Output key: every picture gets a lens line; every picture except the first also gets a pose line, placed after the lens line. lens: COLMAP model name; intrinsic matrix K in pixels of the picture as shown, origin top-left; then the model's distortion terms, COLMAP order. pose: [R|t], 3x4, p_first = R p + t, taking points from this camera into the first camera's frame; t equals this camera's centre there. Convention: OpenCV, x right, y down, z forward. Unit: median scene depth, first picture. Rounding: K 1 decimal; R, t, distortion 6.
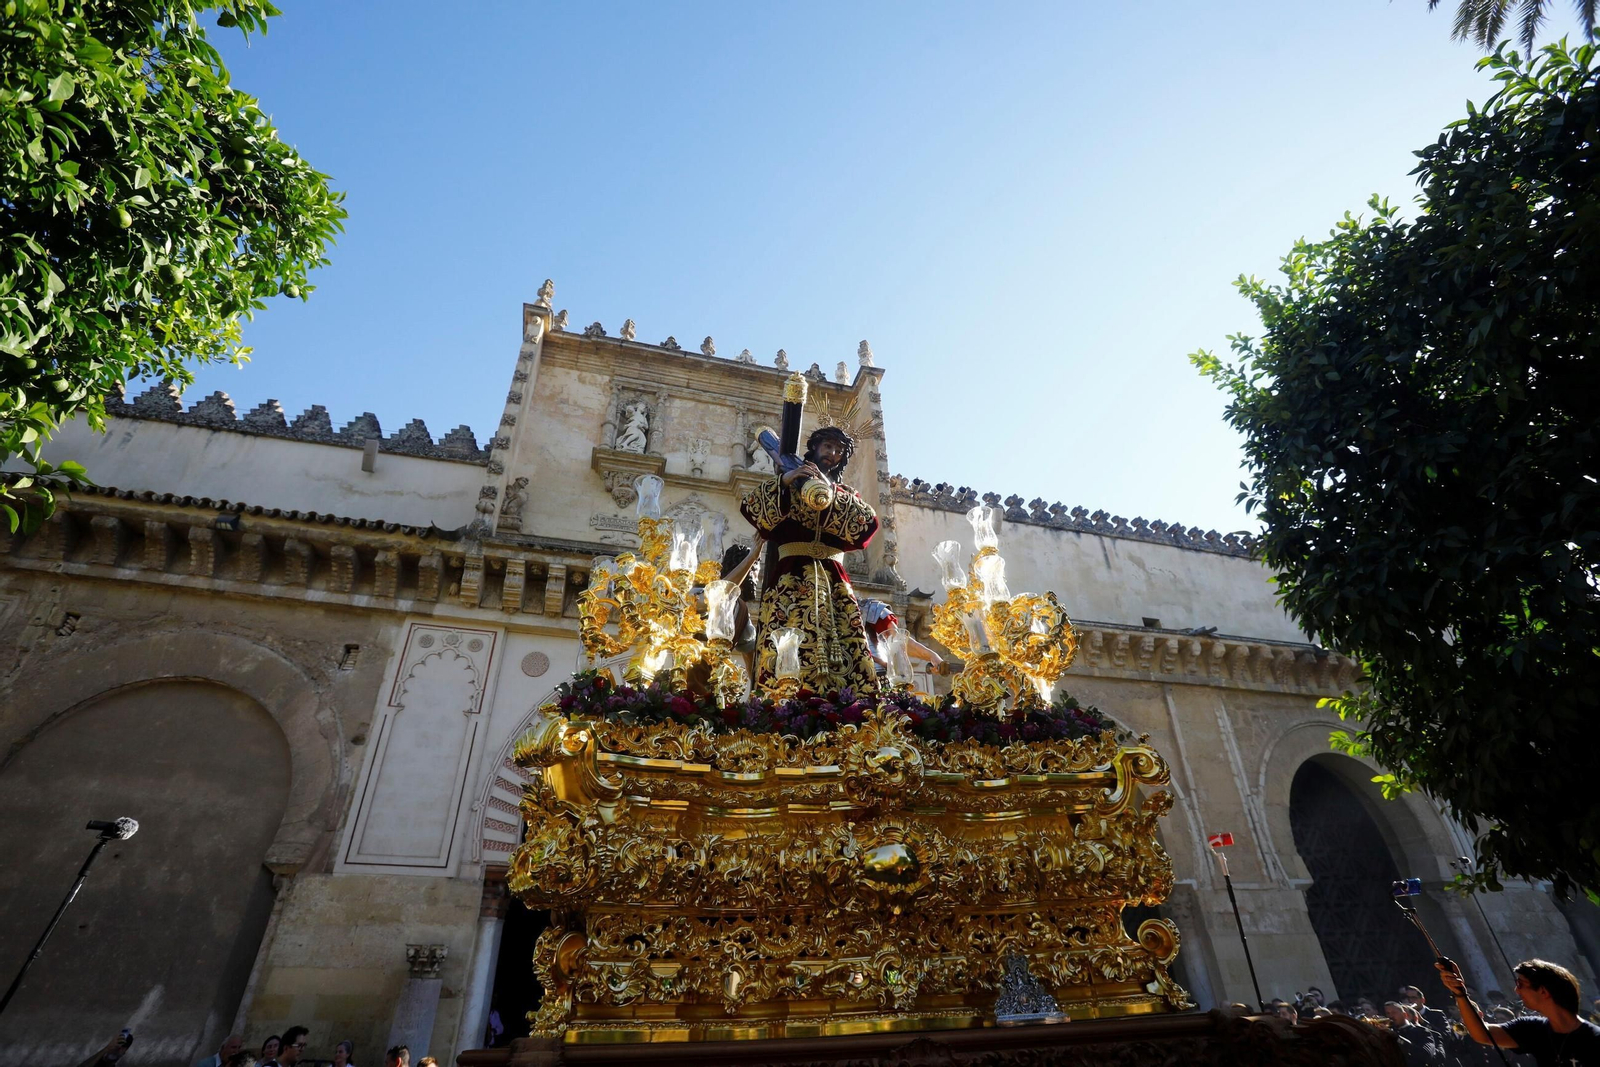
lens RADIAL K [[726.9, 0, 792.5], [0, 726.9, 533.5], [0, 0, 1]] dist [-0.068652, 0.027726]
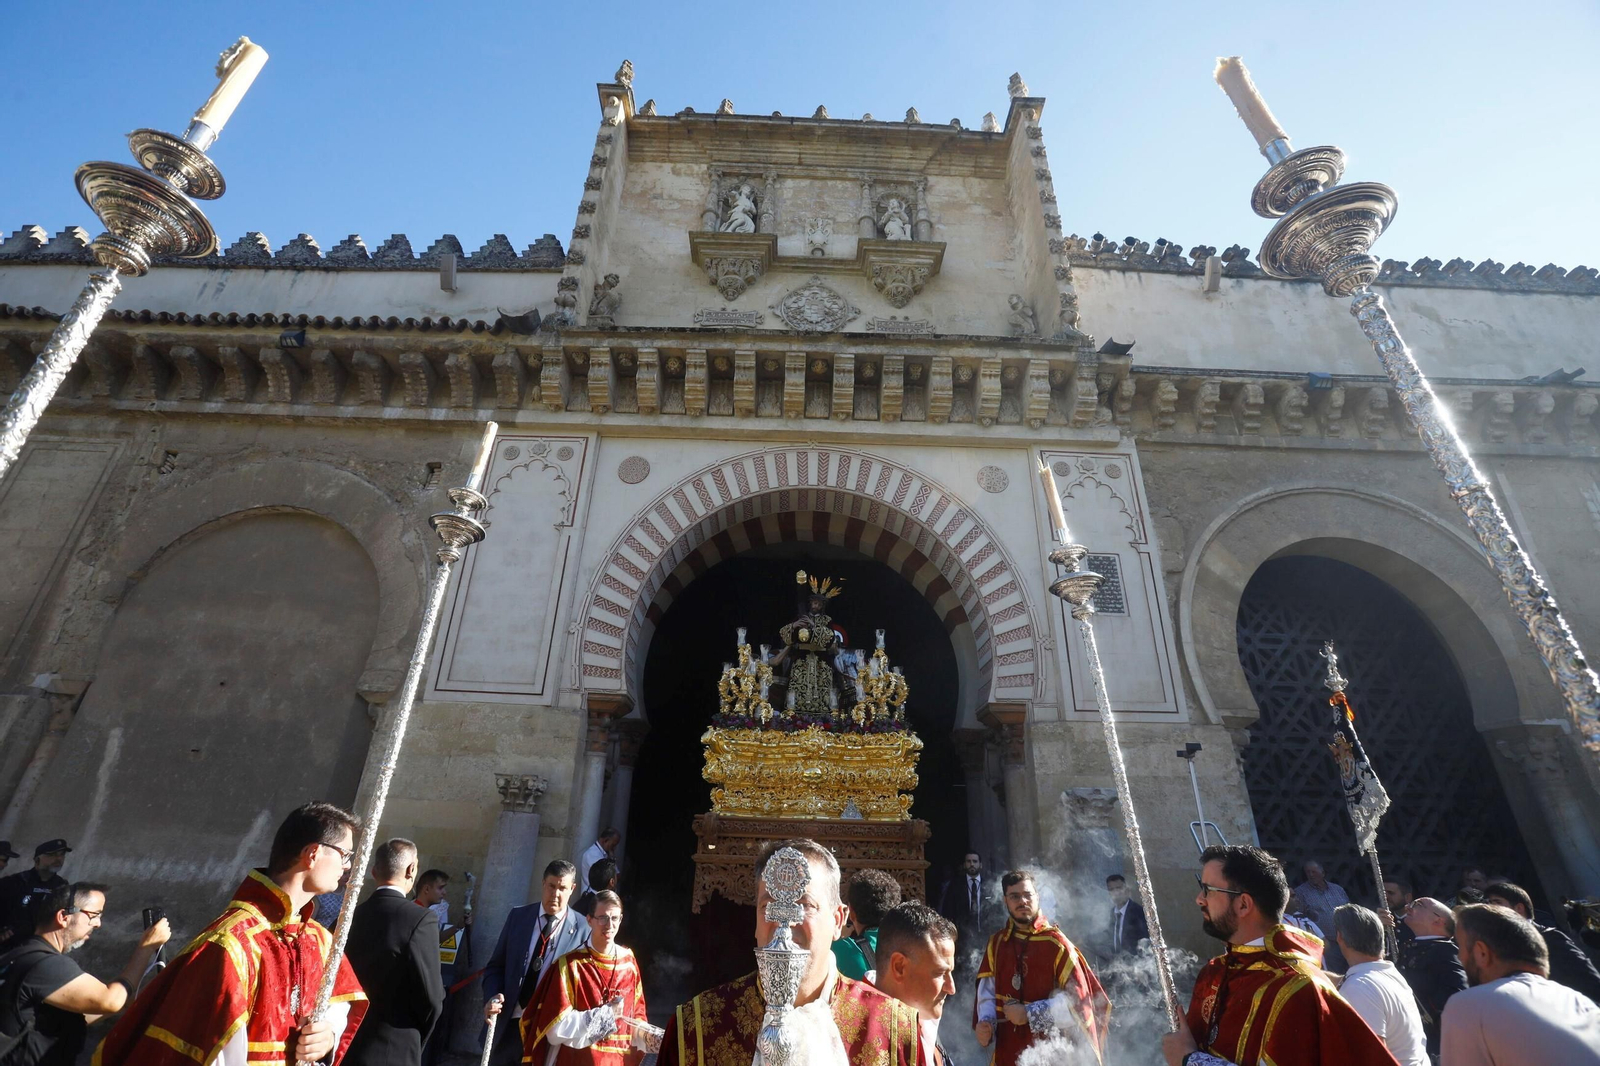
lens RADIAL K [[728.6, 0, 793.8], [0, 728.6, 534.6], [0, 0, 1]] dist [-0.082746, 0.039058]
pose [[0.969910, -0.068497, -0.233629, 0.015129], [0.096492, 0.989173, 0.110575, 0.186896], [0.223526, -0.129792, 0.966018, 0.225318]]
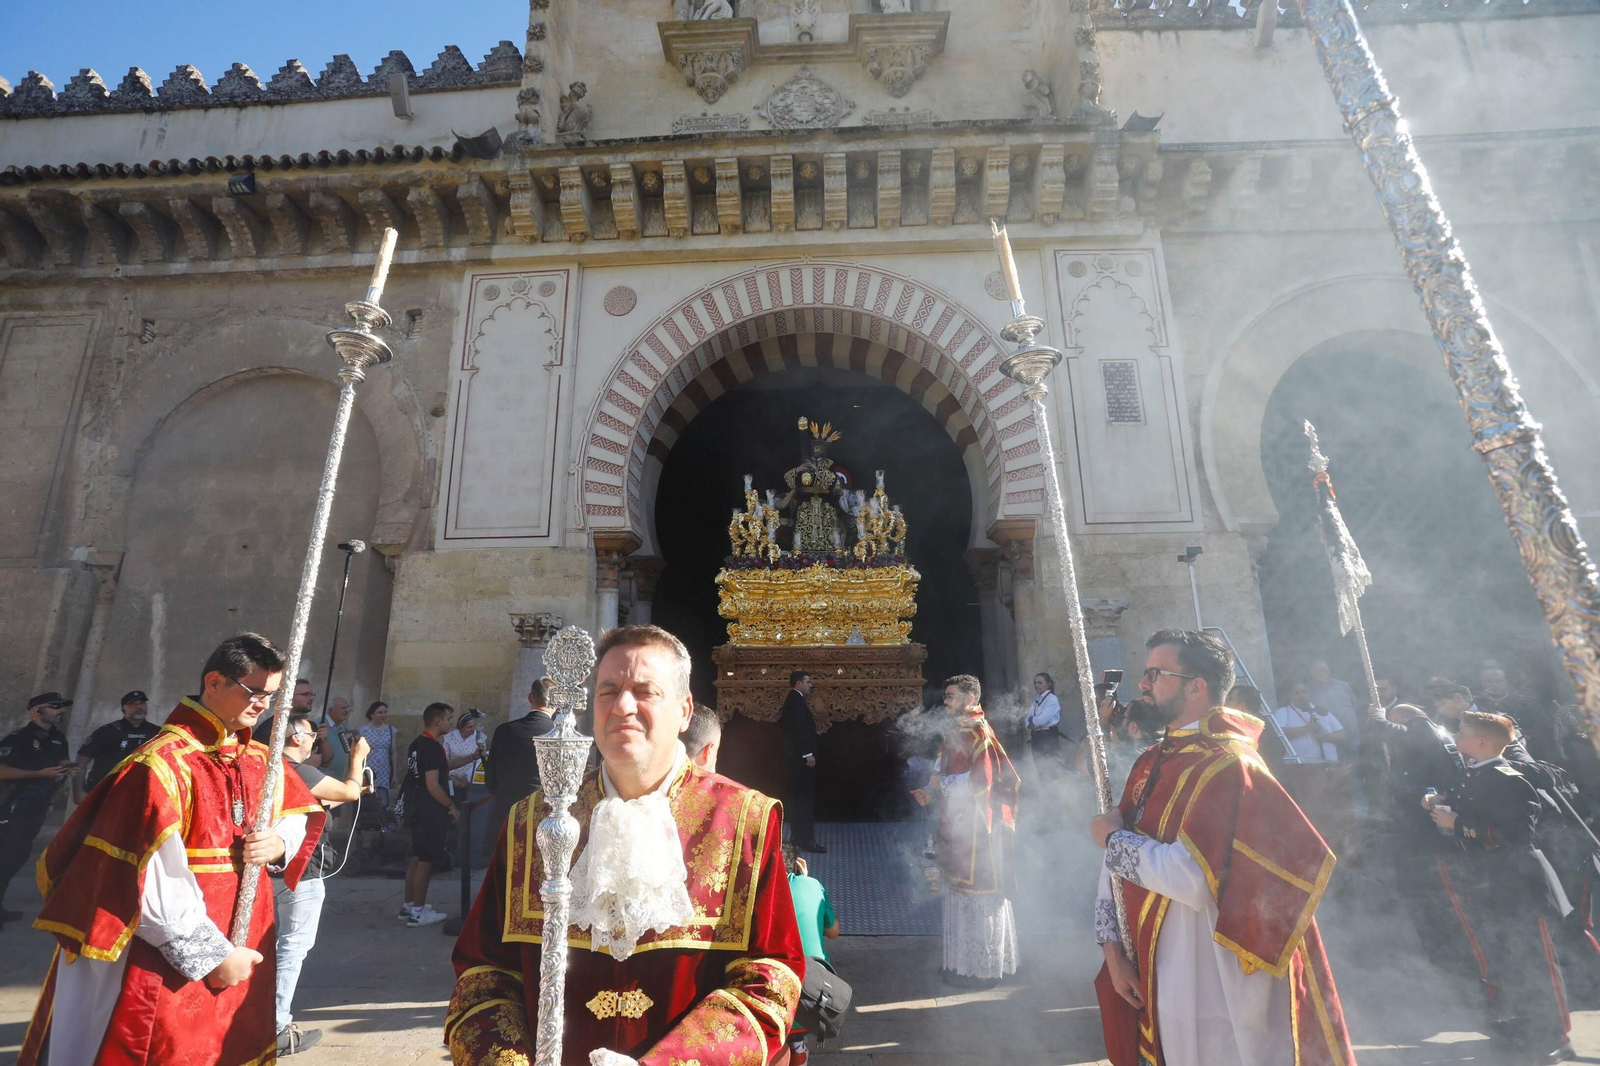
lens RADIAL K [[726.9, 0, 792.5], [0, 726.9, 533.0], [0, 0, 1]] dist [-0.068652, 0.027726]
pose [[0.954324, -0.067587, -0.291030, 0.040483], [0.162617, 0.934657, 0.316182, 0.207659], [0.250644, -0.349066, 0.902956, 0.248446]]
